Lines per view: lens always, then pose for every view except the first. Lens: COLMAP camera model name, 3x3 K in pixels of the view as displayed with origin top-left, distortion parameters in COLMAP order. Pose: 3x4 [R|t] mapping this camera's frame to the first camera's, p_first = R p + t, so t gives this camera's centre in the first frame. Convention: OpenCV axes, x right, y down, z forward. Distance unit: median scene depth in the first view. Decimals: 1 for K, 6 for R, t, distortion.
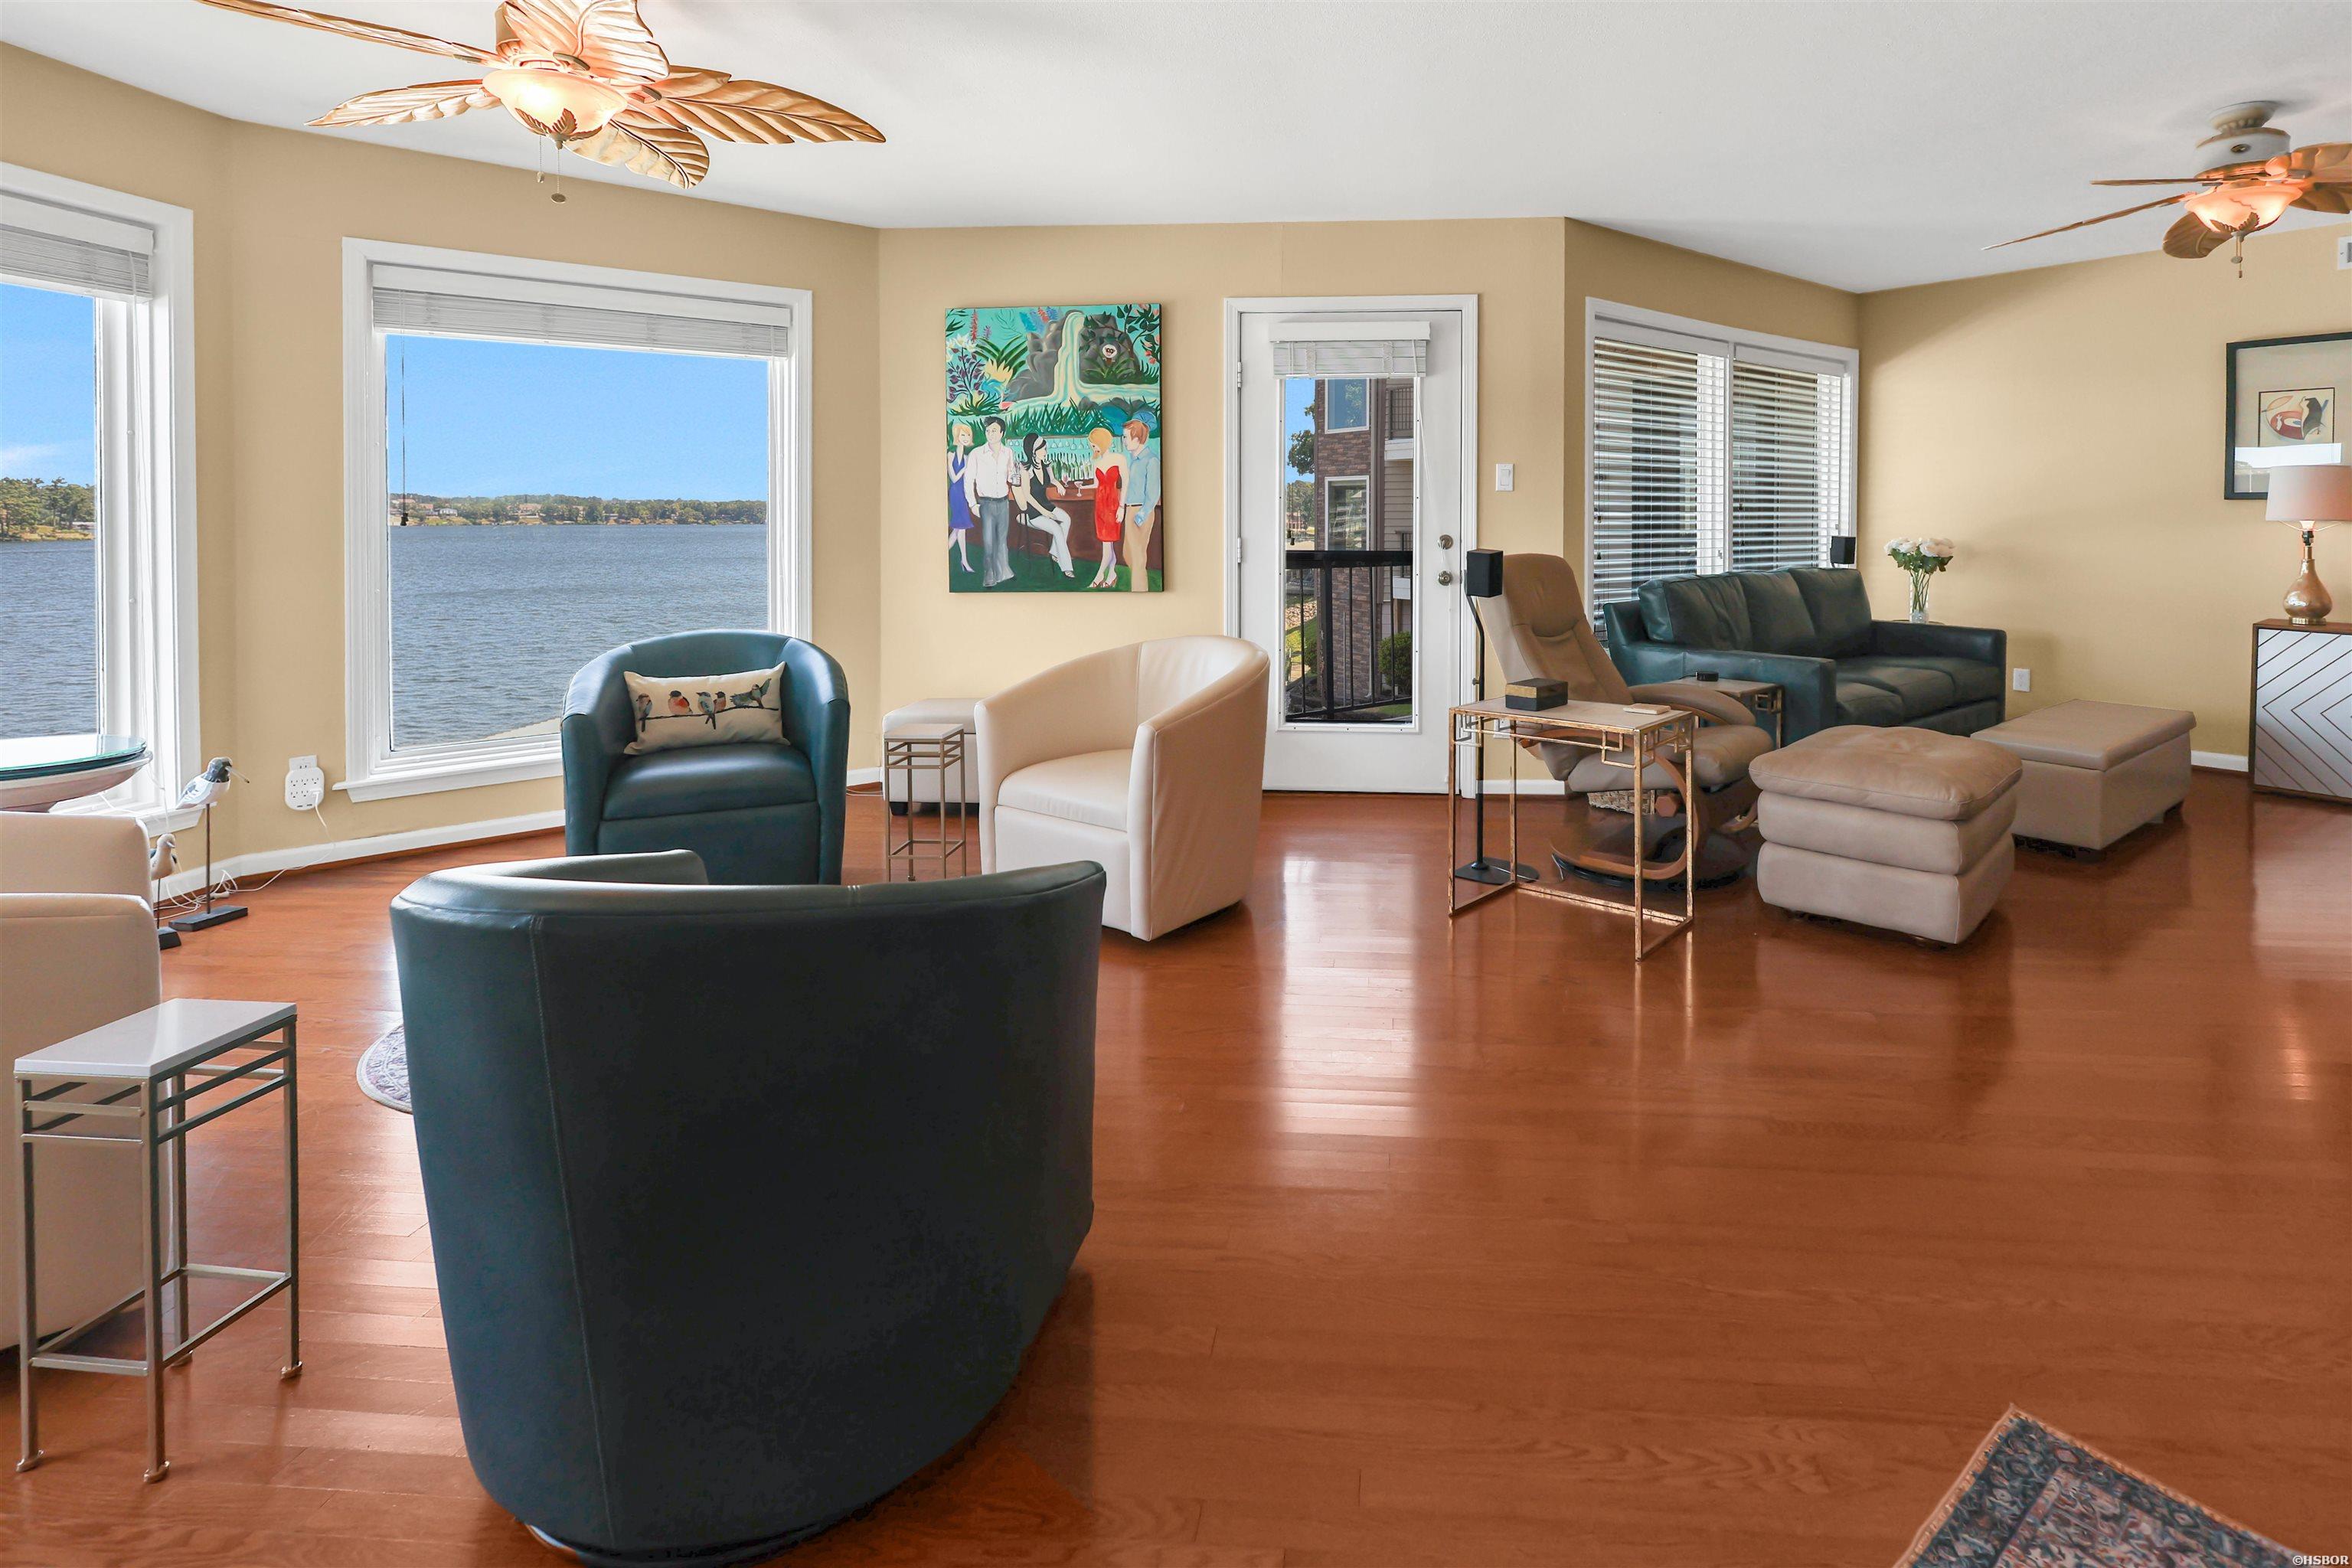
lens RADIAL K [[1132.3, 0, 1322.9], [0, 1132.3, 528.5], [0, 0, 1]] dist [0.001204, 0.000330]
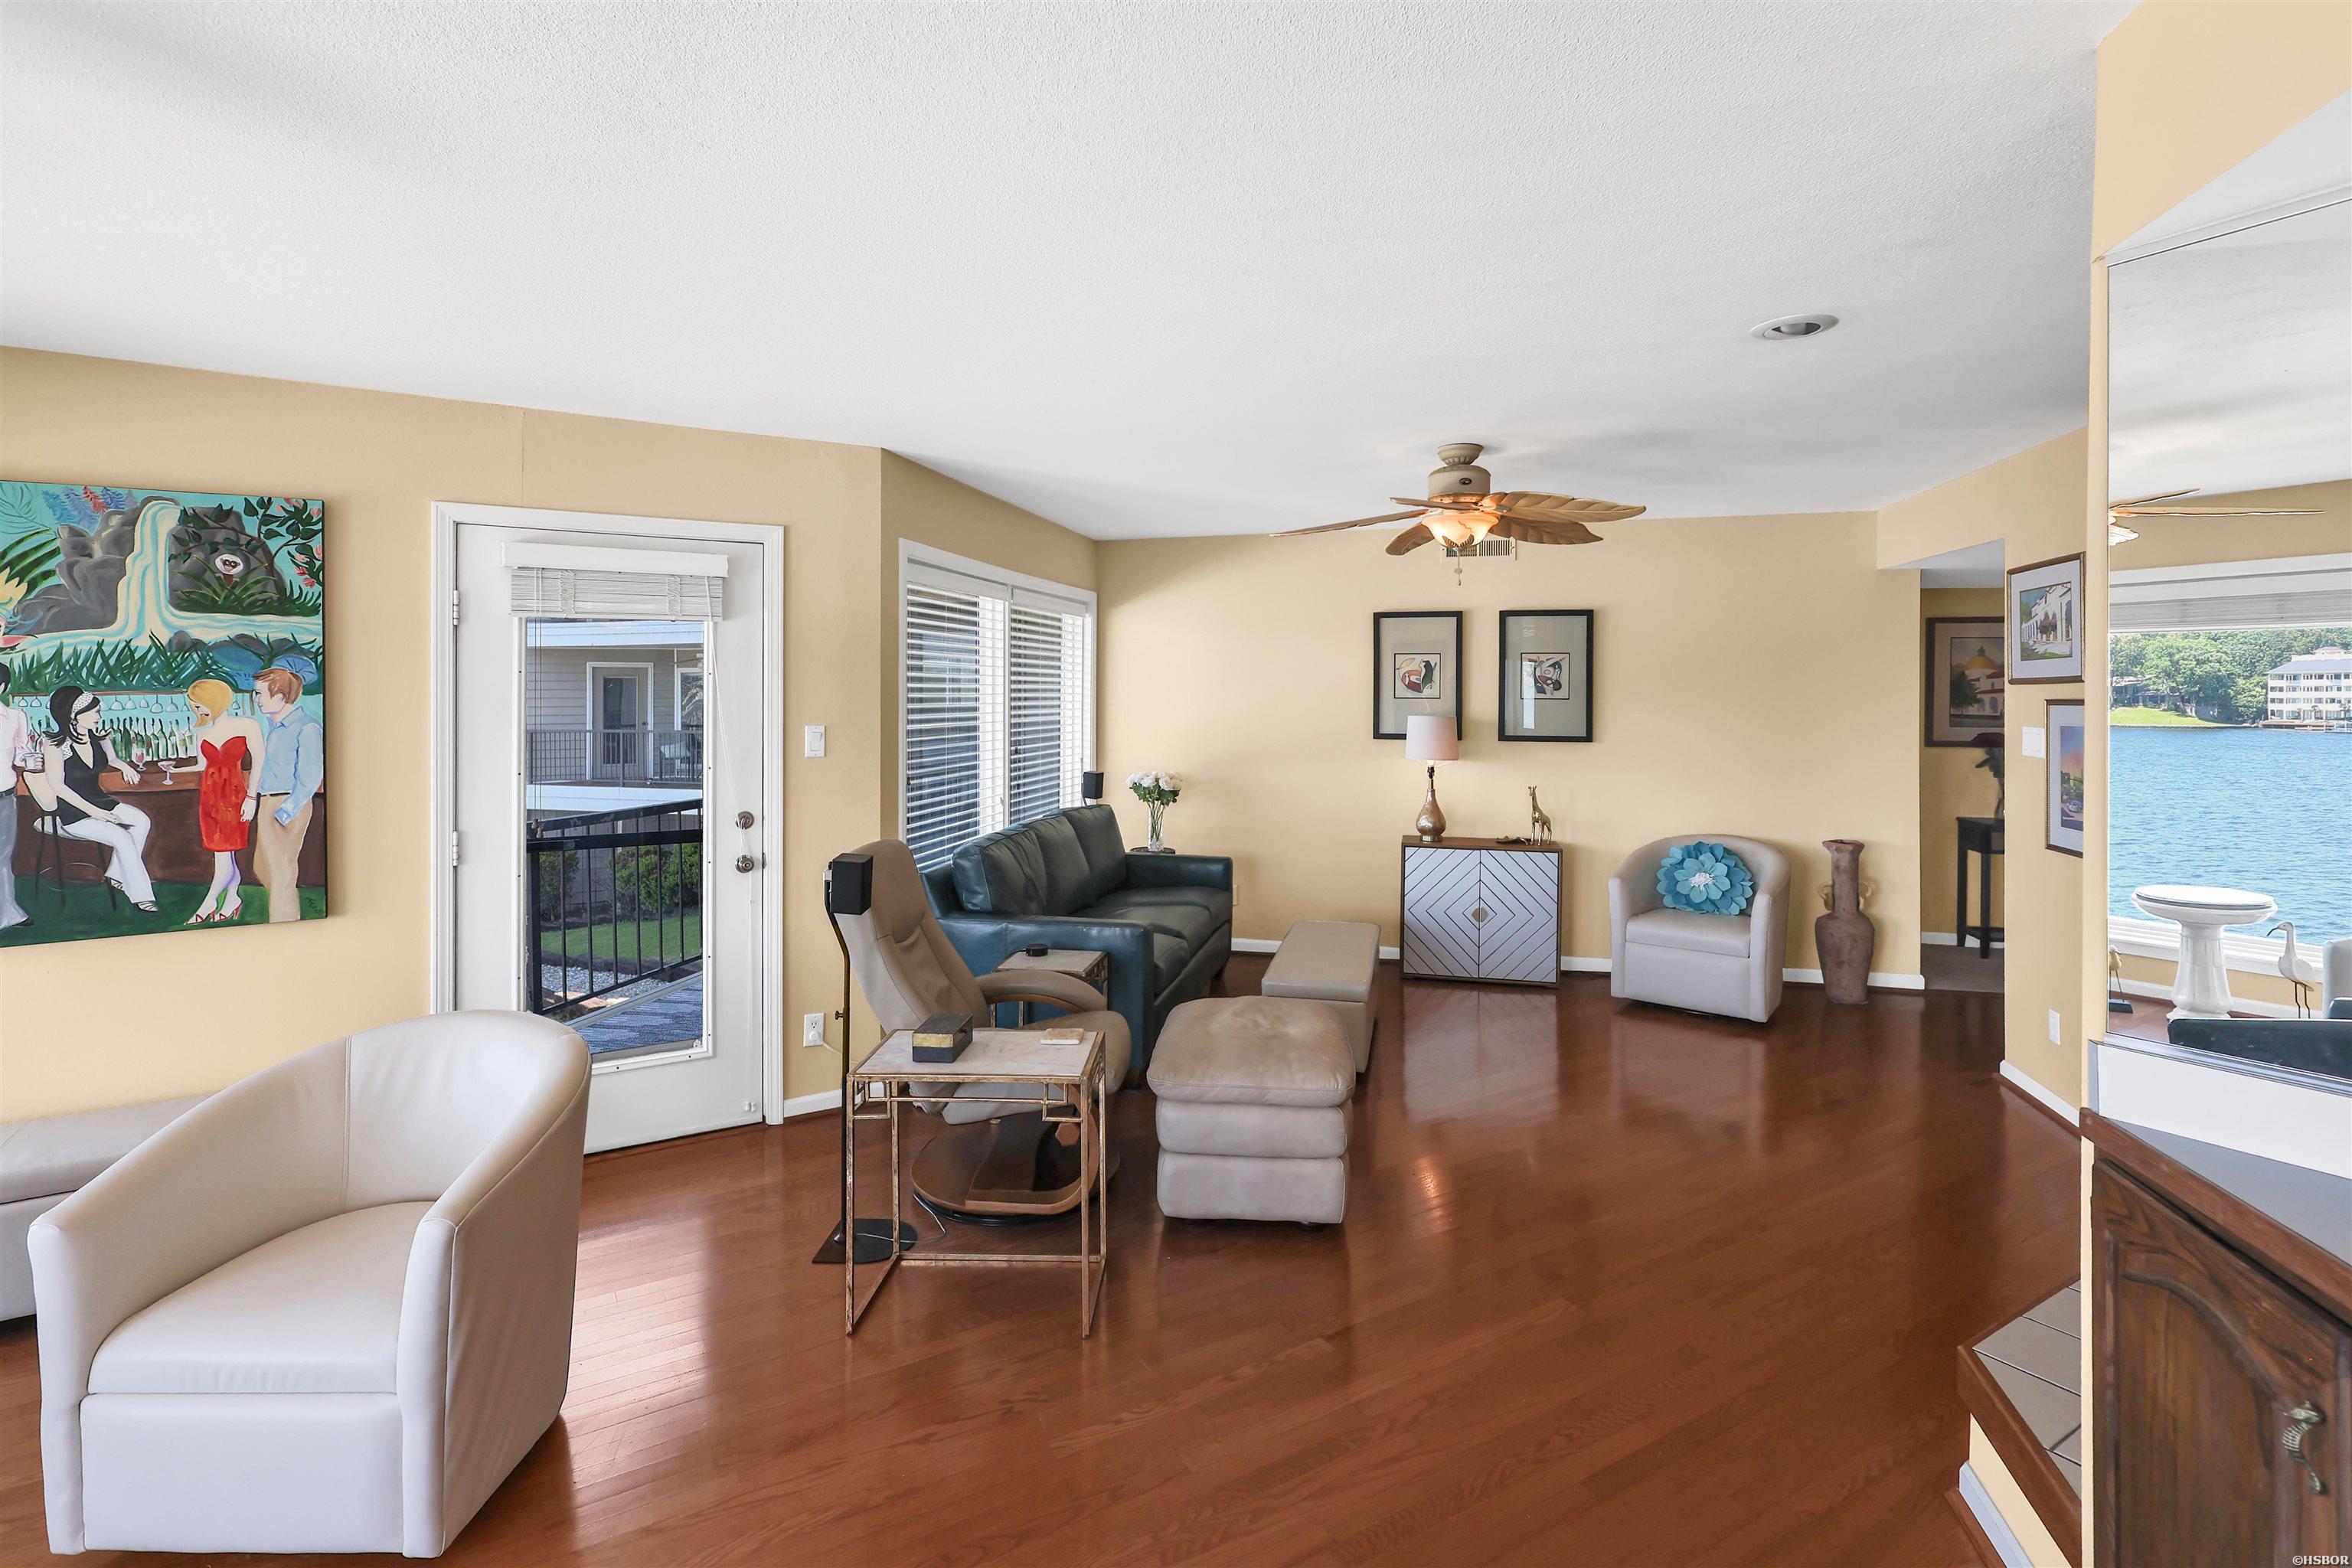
lens RADIAL K [[1103.2, 0, 1106.0], [0, 1103.2, 685.0], [0, 0, 1]] dist [-0.001251, 0.000443]
pose [[0.826889, 0.002120, 0.562361, -0.126508], [0.001493, 0.999981, -0.005966, -0.081016], [-0.562363, 0.005773, 0.826870, 0.176332]]
